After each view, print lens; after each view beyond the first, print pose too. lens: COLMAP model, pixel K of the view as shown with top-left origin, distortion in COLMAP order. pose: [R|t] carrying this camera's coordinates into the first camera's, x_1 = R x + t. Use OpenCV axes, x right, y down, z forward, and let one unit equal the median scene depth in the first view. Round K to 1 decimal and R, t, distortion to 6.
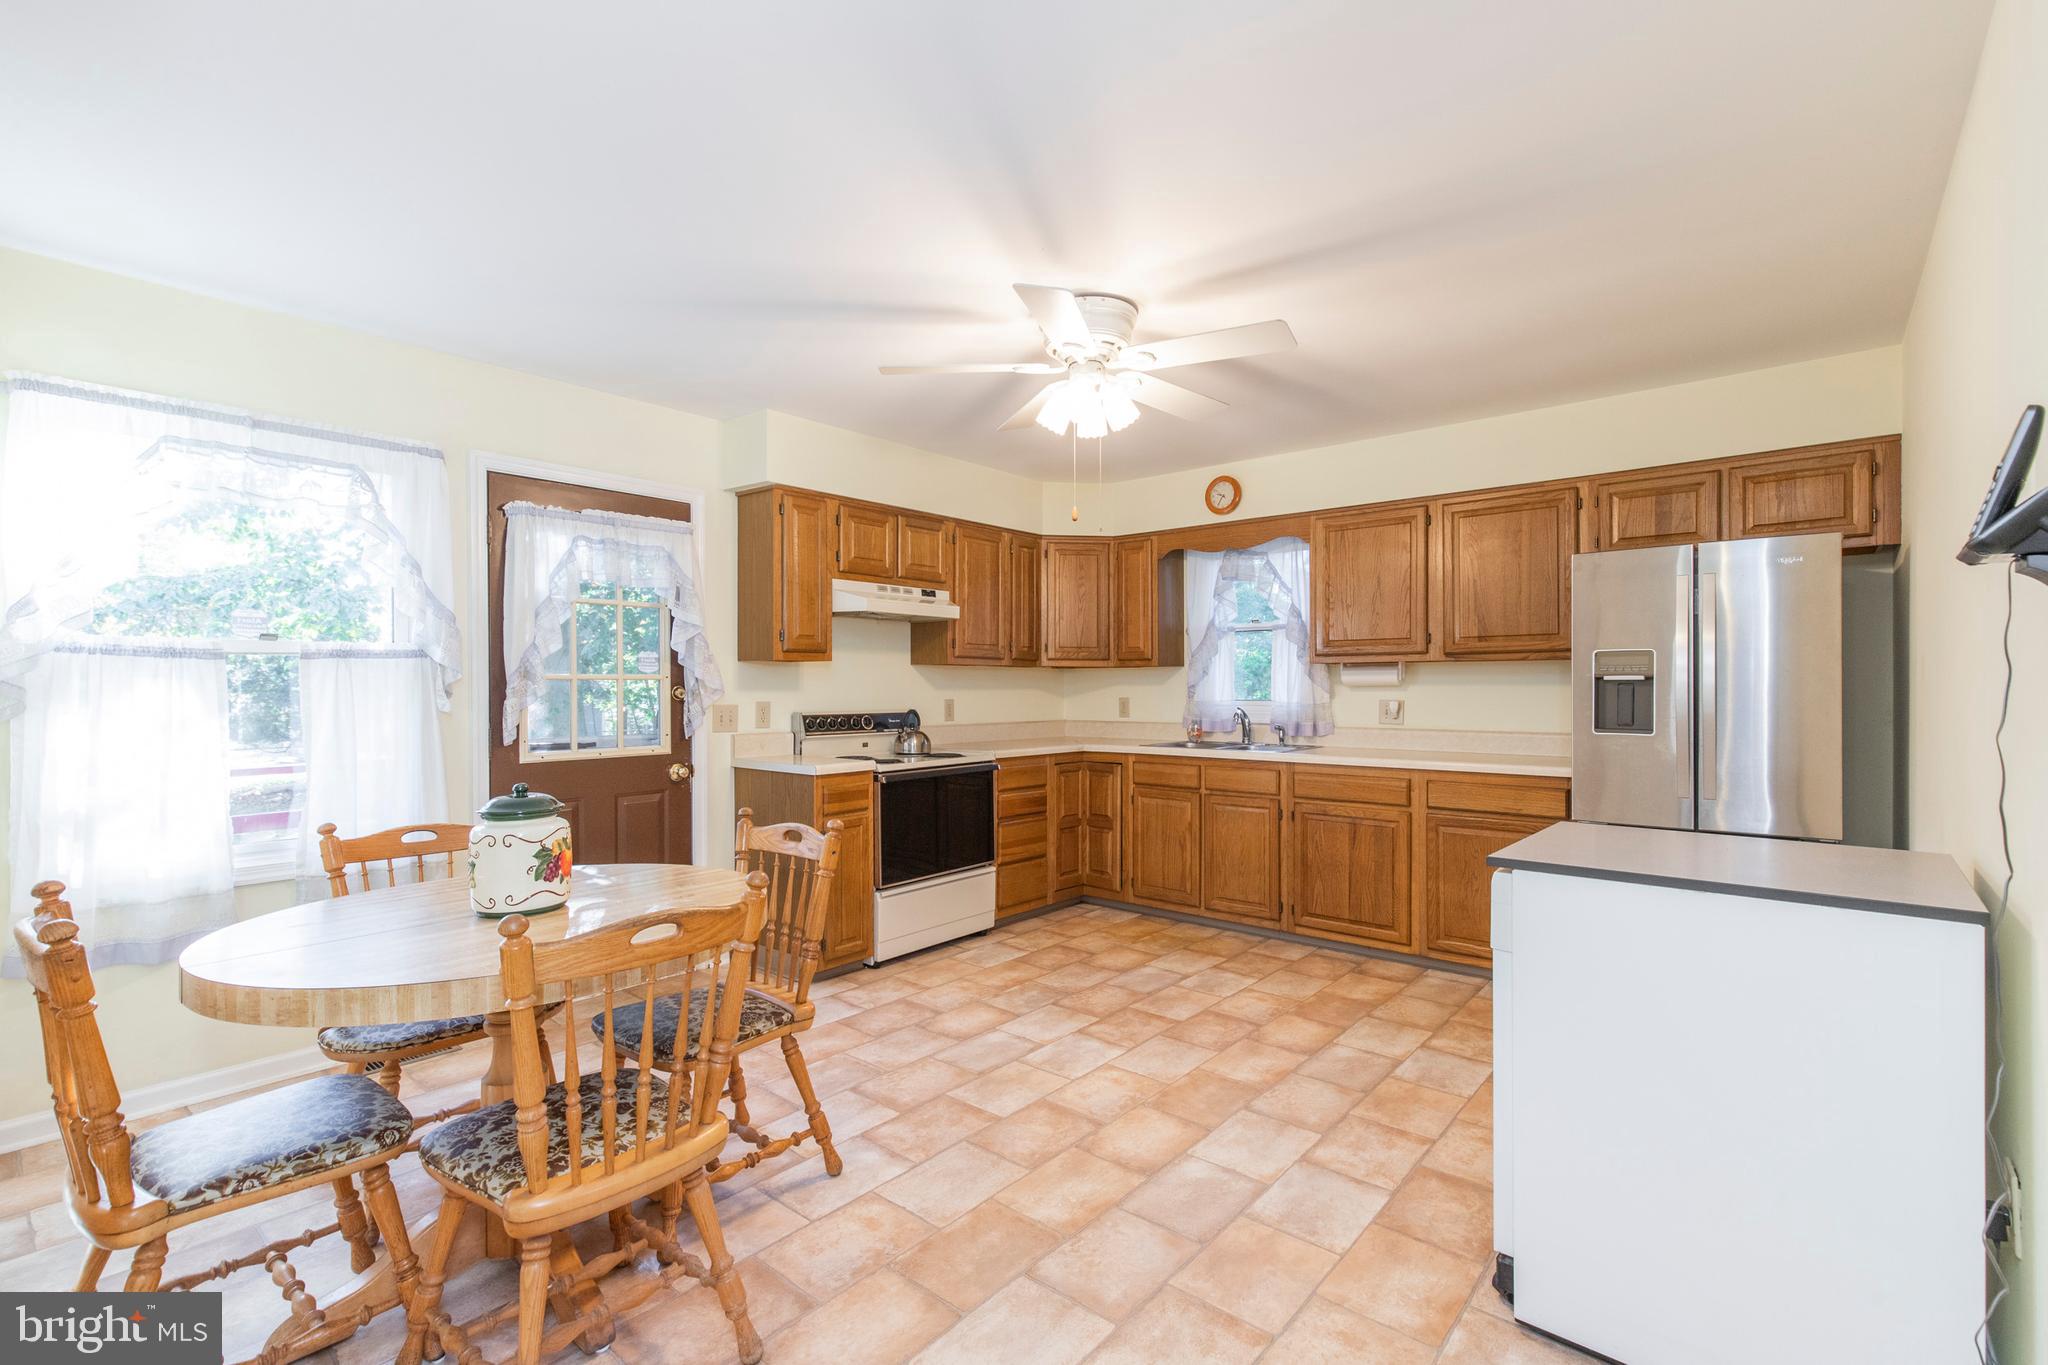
lens RADIAL K [[920.5, 0, 1036.6], [0, 920.5, 684.5], [0, 0, 1]] dist [0.008412, -0.000534]
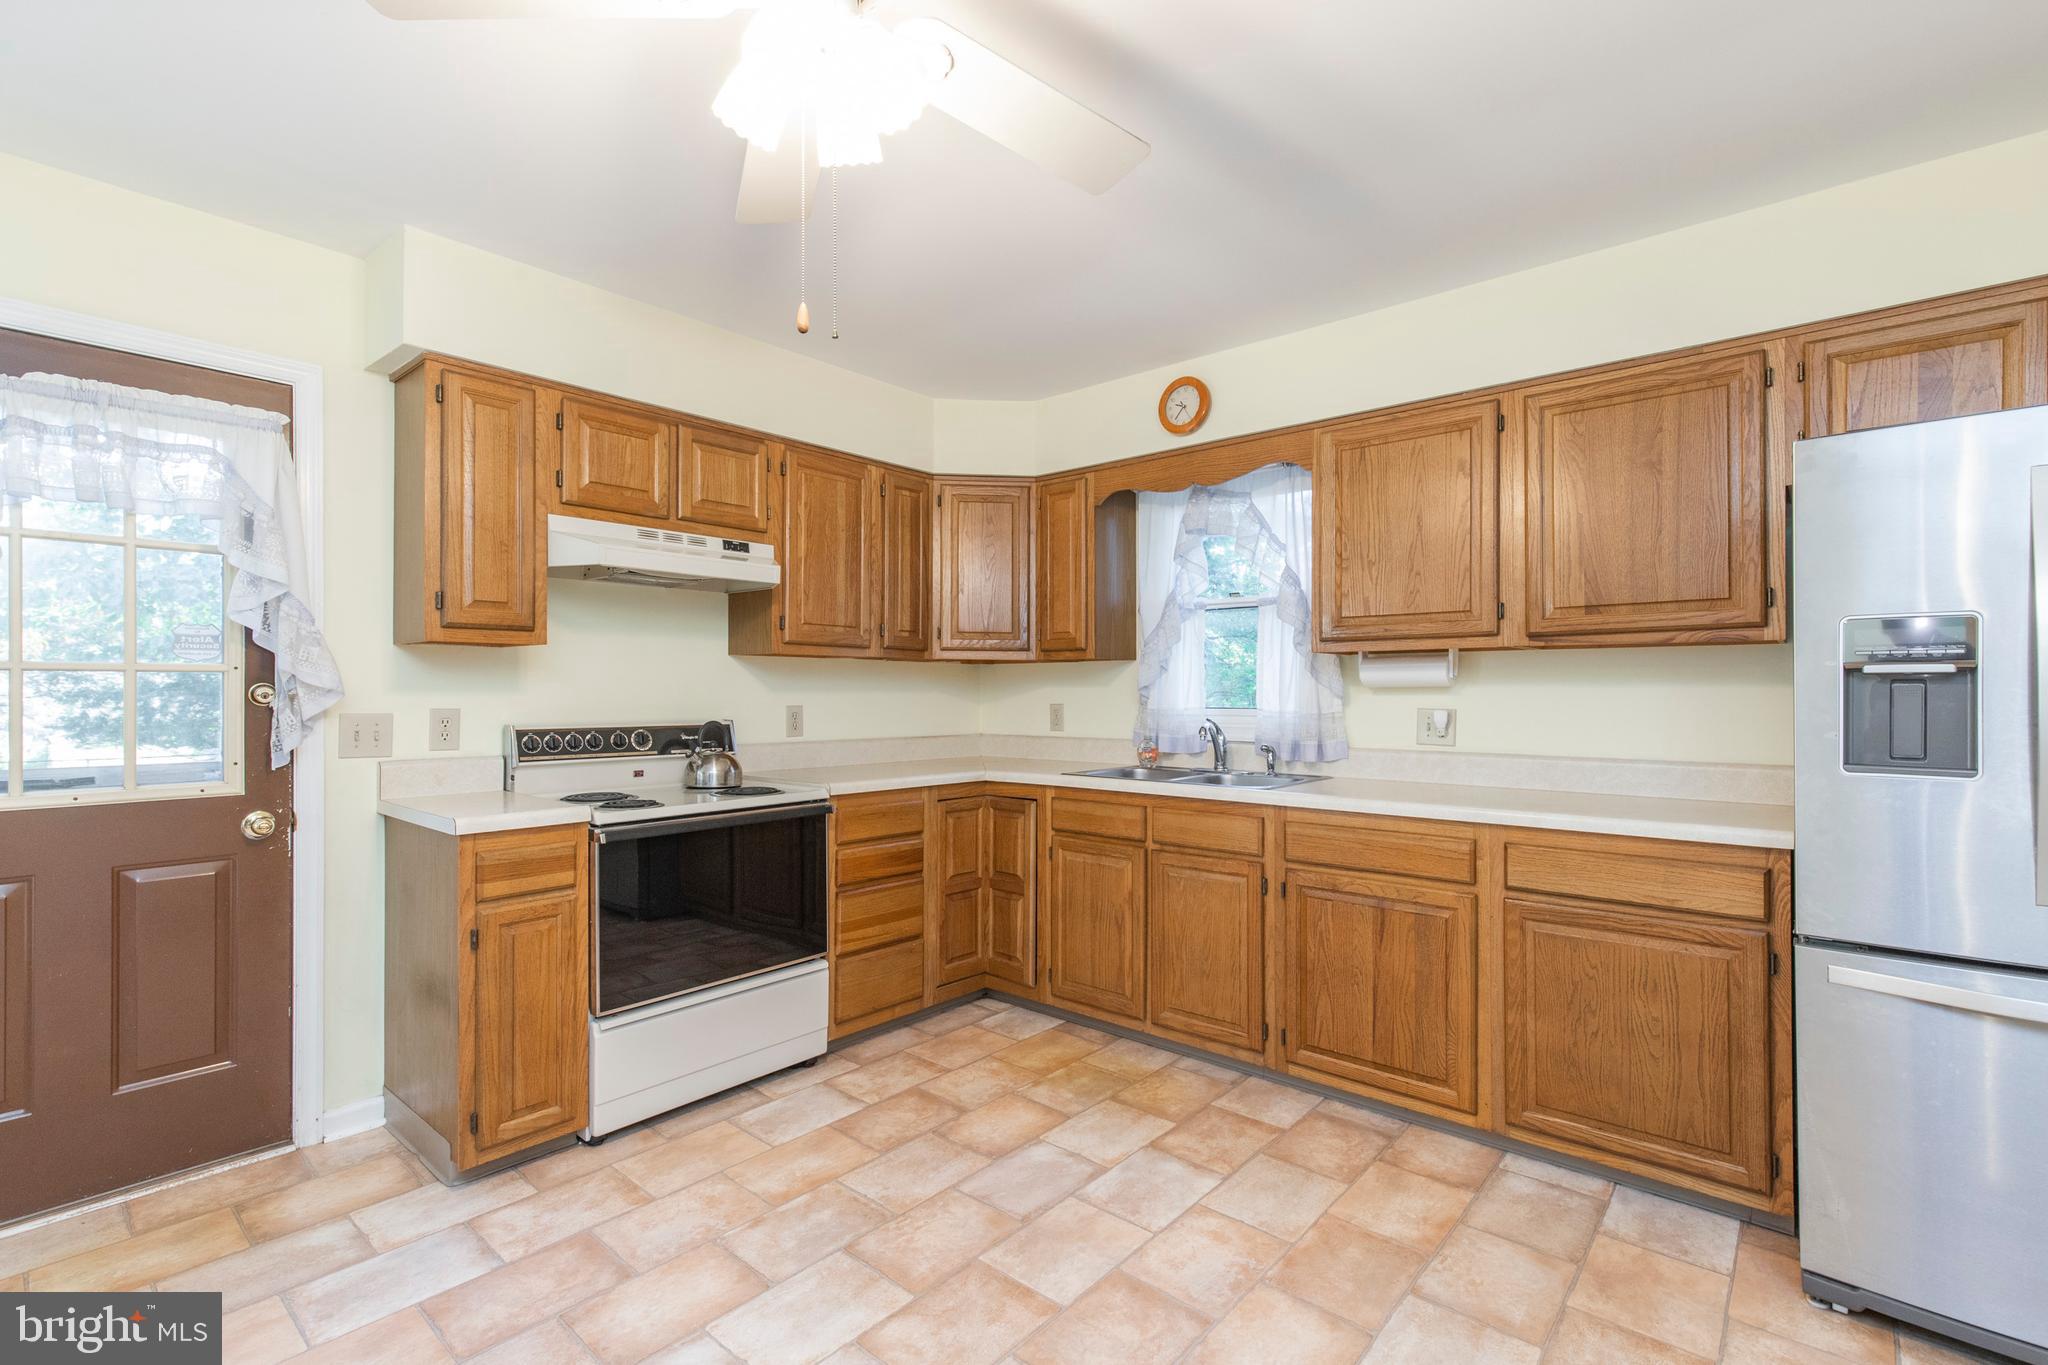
lens RADIAL K [[920.5, 0, 1025.9], [0, 920.5, 687.1], [0, 0, 1]] dist [0.008412, -0.000534]
pose [[0.999705, 0.002053, -0.024211, 0.116177], [-0.002147, 0.999990, -0.003863, 0.004995], [0.024203, 0.003914, 0.999699, 0.361556]]
